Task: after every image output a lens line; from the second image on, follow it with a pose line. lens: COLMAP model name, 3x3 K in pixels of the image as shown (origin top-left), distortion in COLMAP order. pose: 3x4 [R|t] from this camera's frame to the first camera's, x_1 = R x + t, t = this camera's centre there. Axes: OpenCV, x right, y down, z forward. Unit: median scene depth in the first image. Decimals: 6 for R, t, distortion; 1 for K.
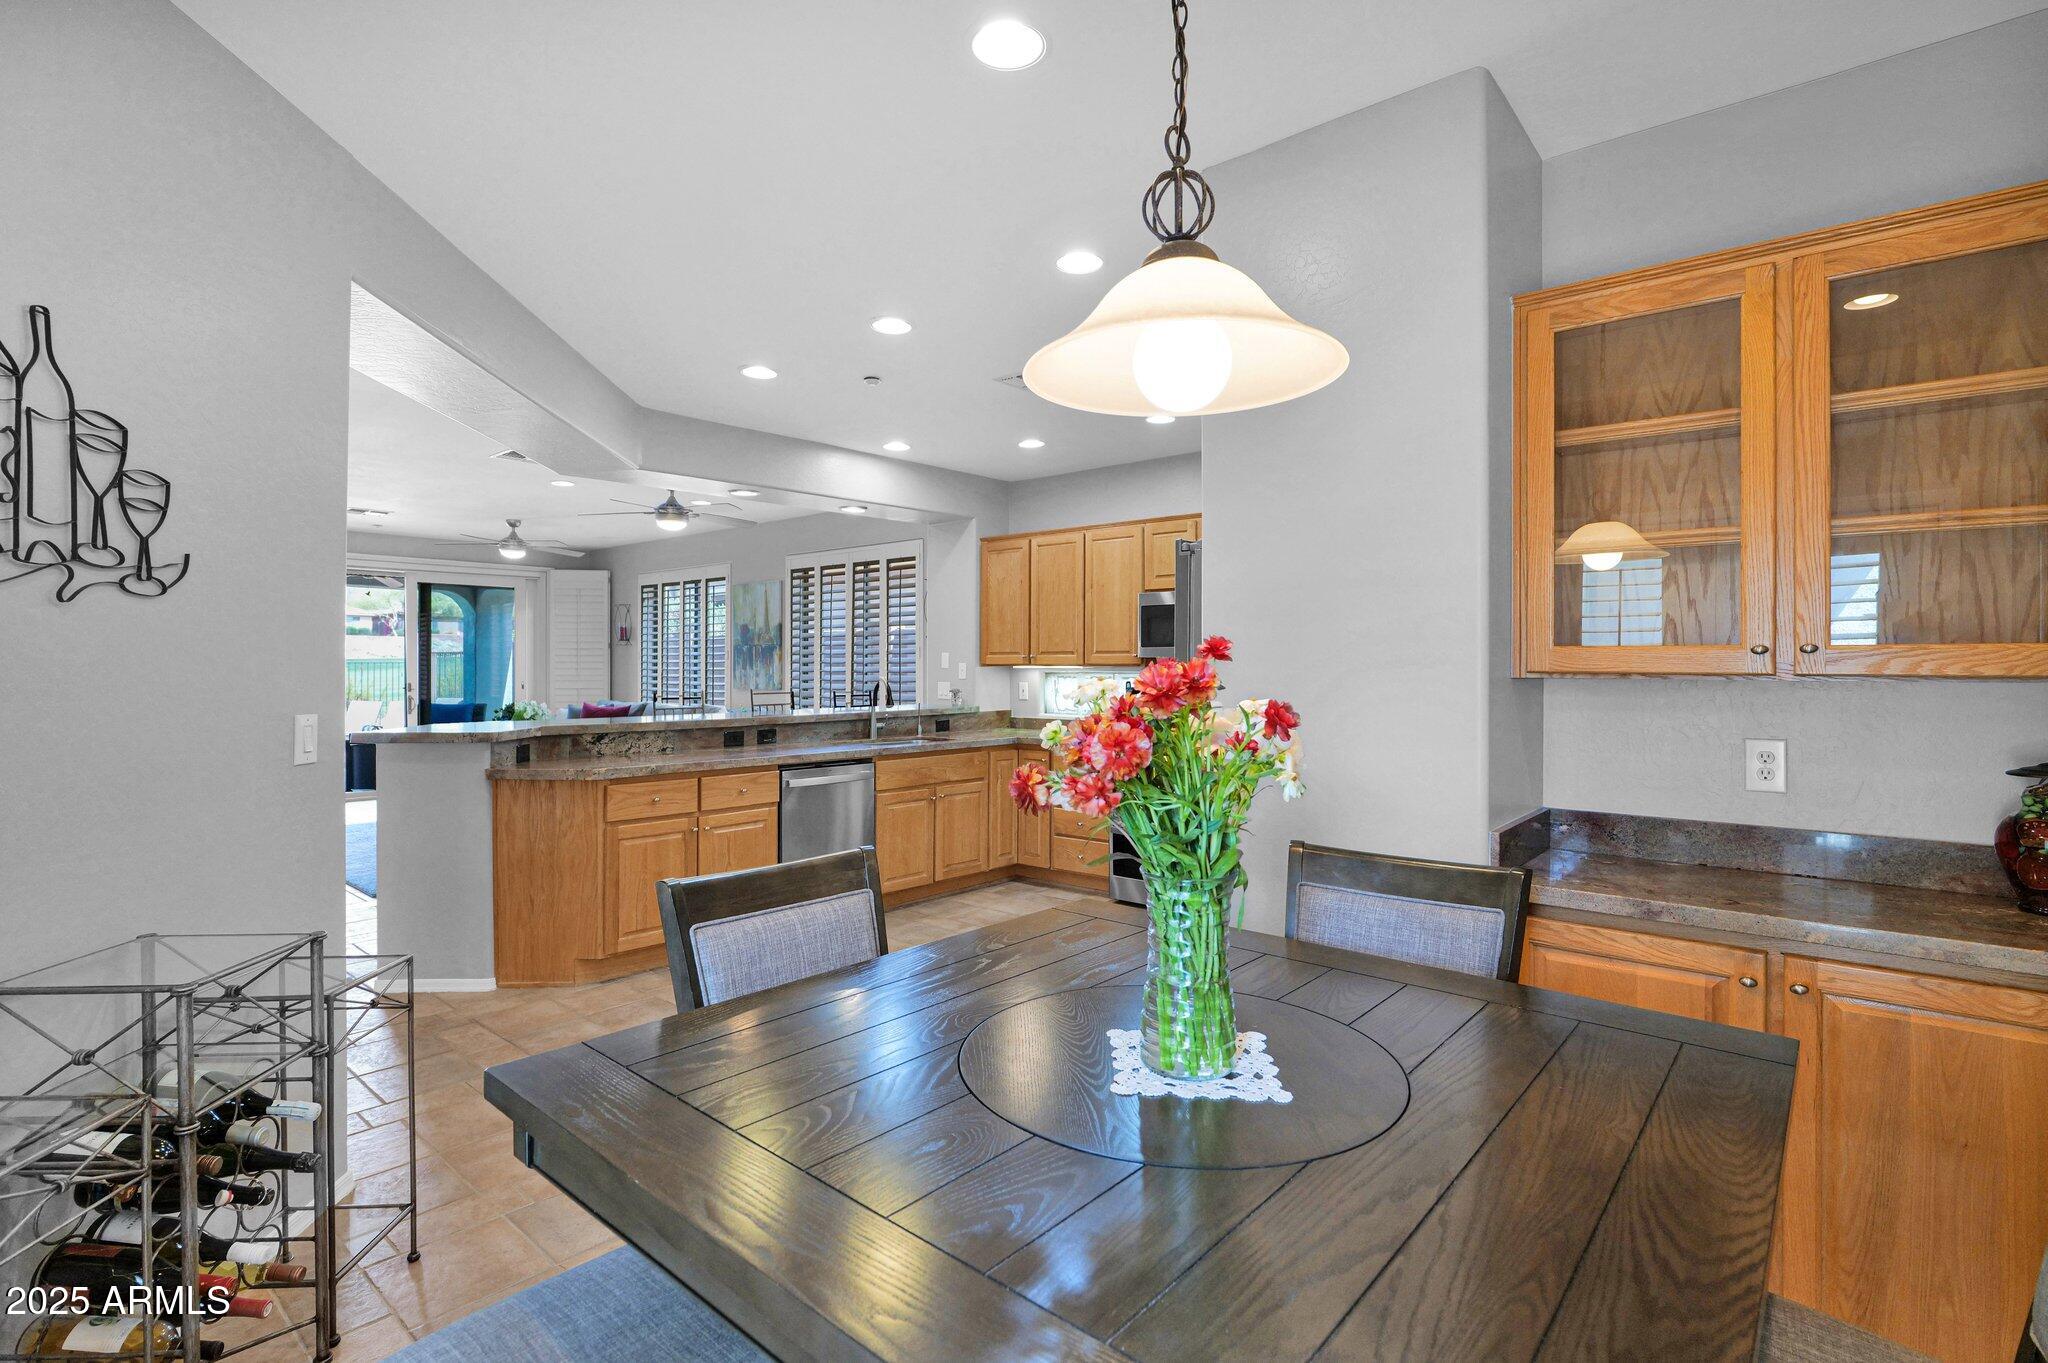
lens RADIAL K [[937.1, 0, 1024.0], [0, 937.1, 681.5], [0, 0, 1]] dist [-0.017129, 0.000866]
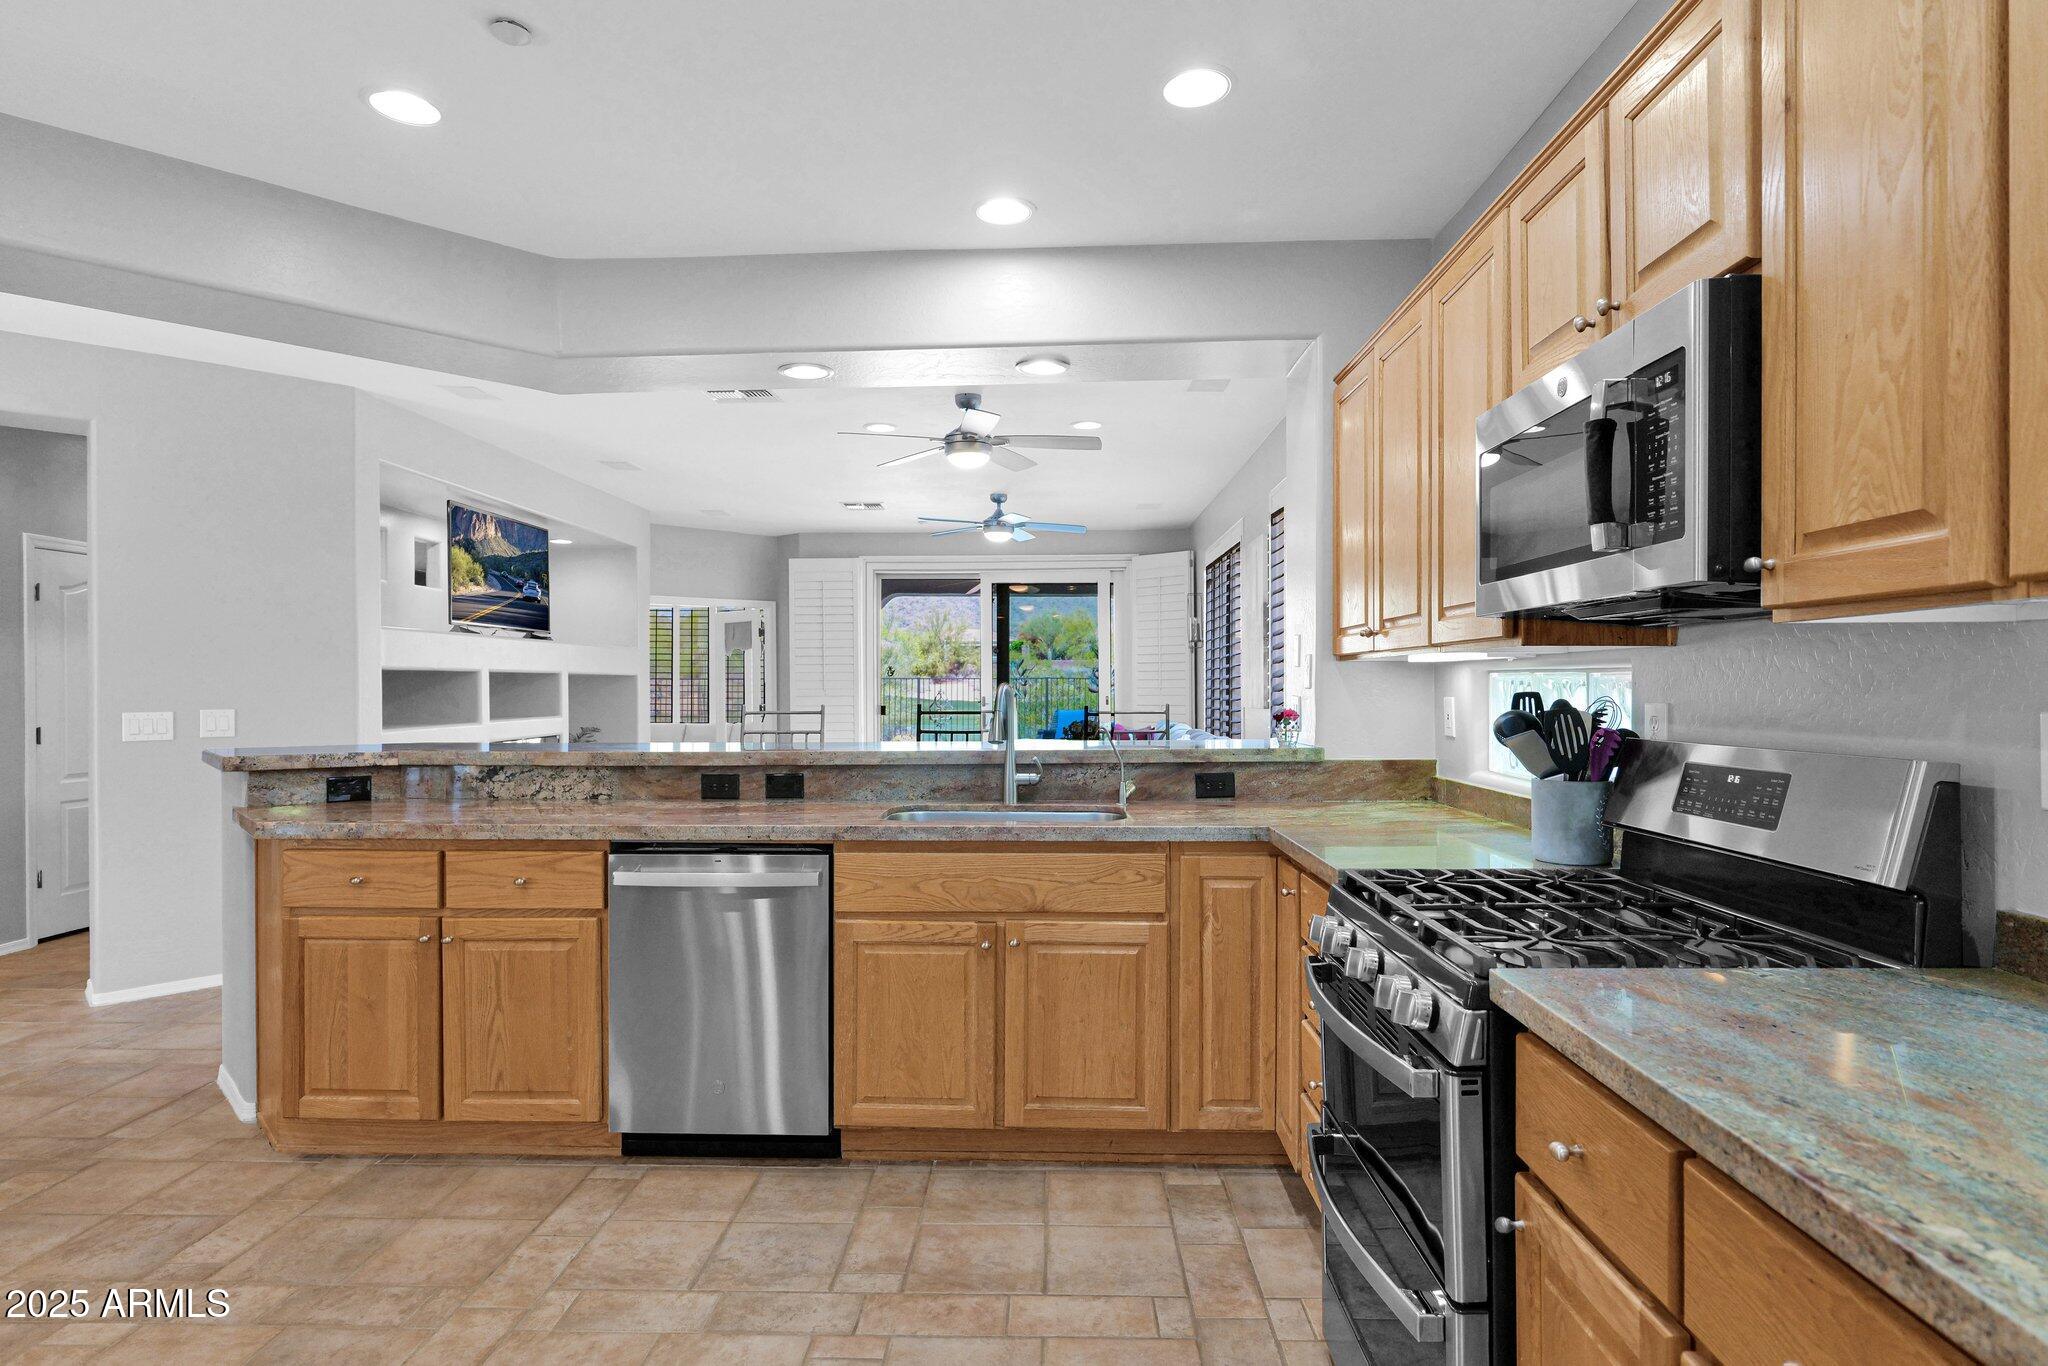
lens RADIAL K [[1115.2, 0, 1023.1], [0, 1115.2, 703.5], [0, 0, 1]] dist [-0.000114, 0.000078]
pose [[0.638379, 0.006537, -0.769695, 0.334657], [-0.007160, 0.999971, 0.002554, 0.005787], [0.769689, 0.003881, 0.638407, 0.671138]]
